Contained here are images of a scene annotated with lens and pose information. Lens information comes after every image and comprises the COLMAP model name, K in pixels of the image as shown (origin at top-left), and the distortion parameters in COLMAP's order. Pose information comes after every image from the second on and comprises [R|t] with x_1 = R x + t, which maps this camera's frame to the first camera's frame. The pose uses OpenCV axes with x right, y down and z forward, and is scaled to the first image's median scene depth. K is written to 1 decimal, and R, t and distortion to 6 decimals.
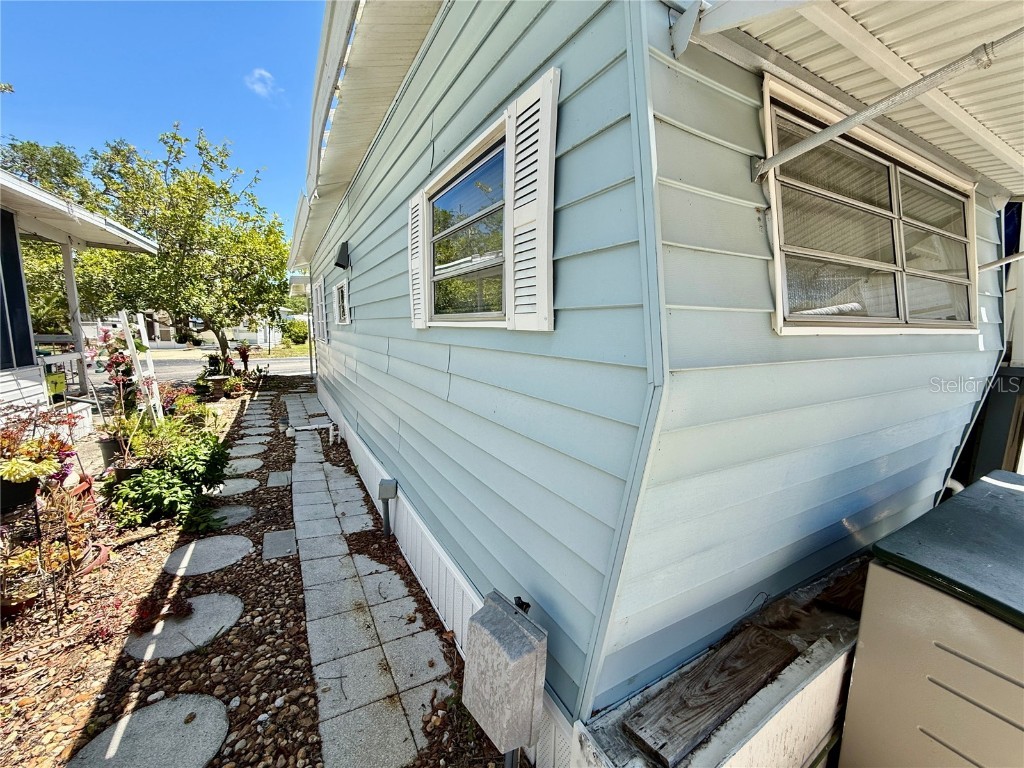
lens RADIAL K [[412.6, 0, 512.0], [0, 412.6, 384.0], [0, 0, 1]] dist [0.001001, 0.000648]
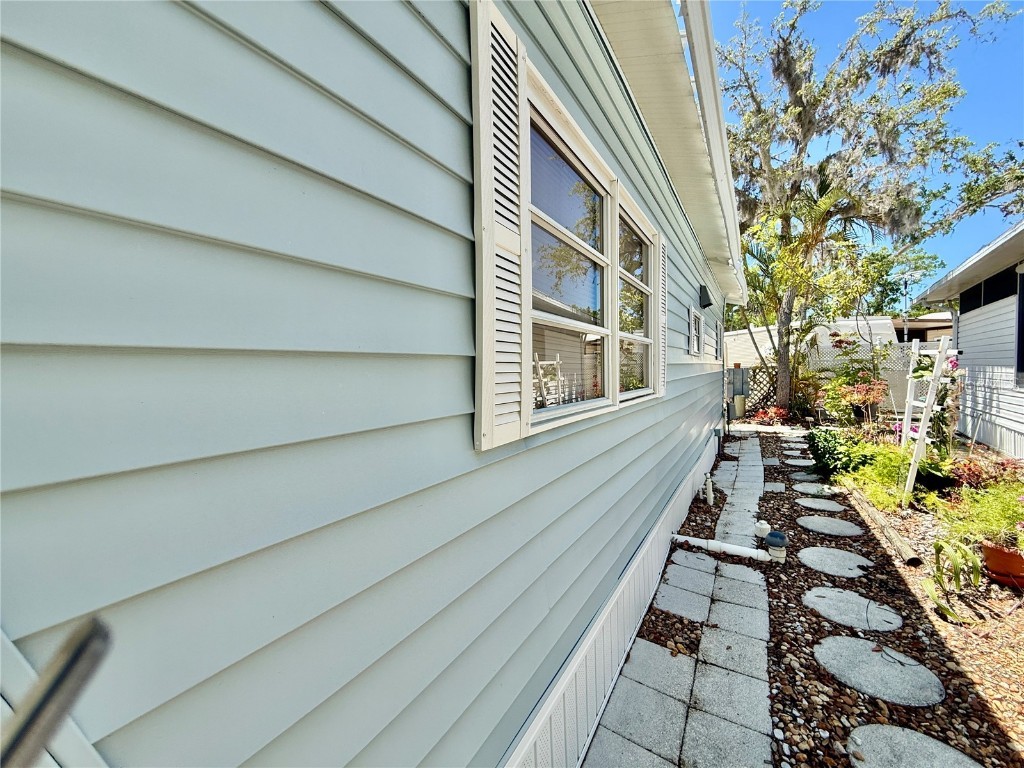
lens RADIAL K [[412.6, 0, 512.0], [0, 412.6, 384.0], [0, 0, 1]] dist [0.001001, 0.000648]
pose [[-0.499912, -0.024695, 0.865724, -1.617677], [0.136444, 0.984865, 0.106883, -0.379090], [-0.855261, 0.171555, -0.488976, 2.919338]]
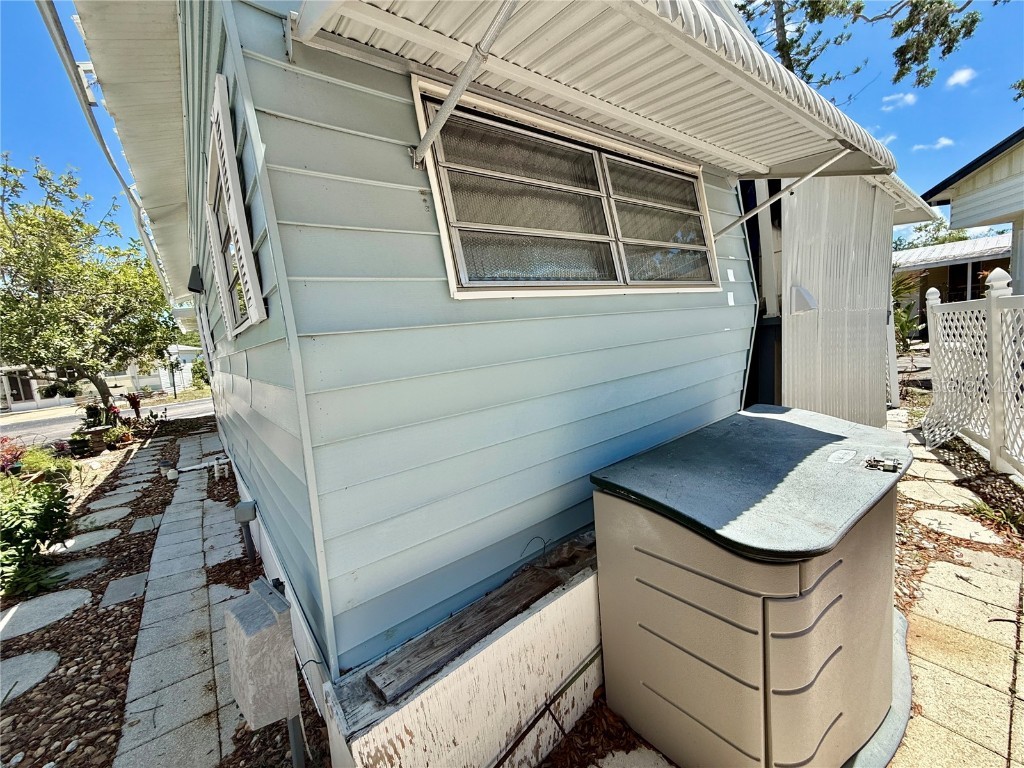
lens RADIAL K [[412.6, 0, 512.0], [0, 412.6, 384.0], [0, 0, 1]] dist [0.001001, 0.000648]
pose [[0.983557, -0.122675, 0.132535, 0.216207], [0.126182, 0.991837, -0.018367, 0.053251], [-0.129200, 0.034788, 0.991008, -0.048575]]
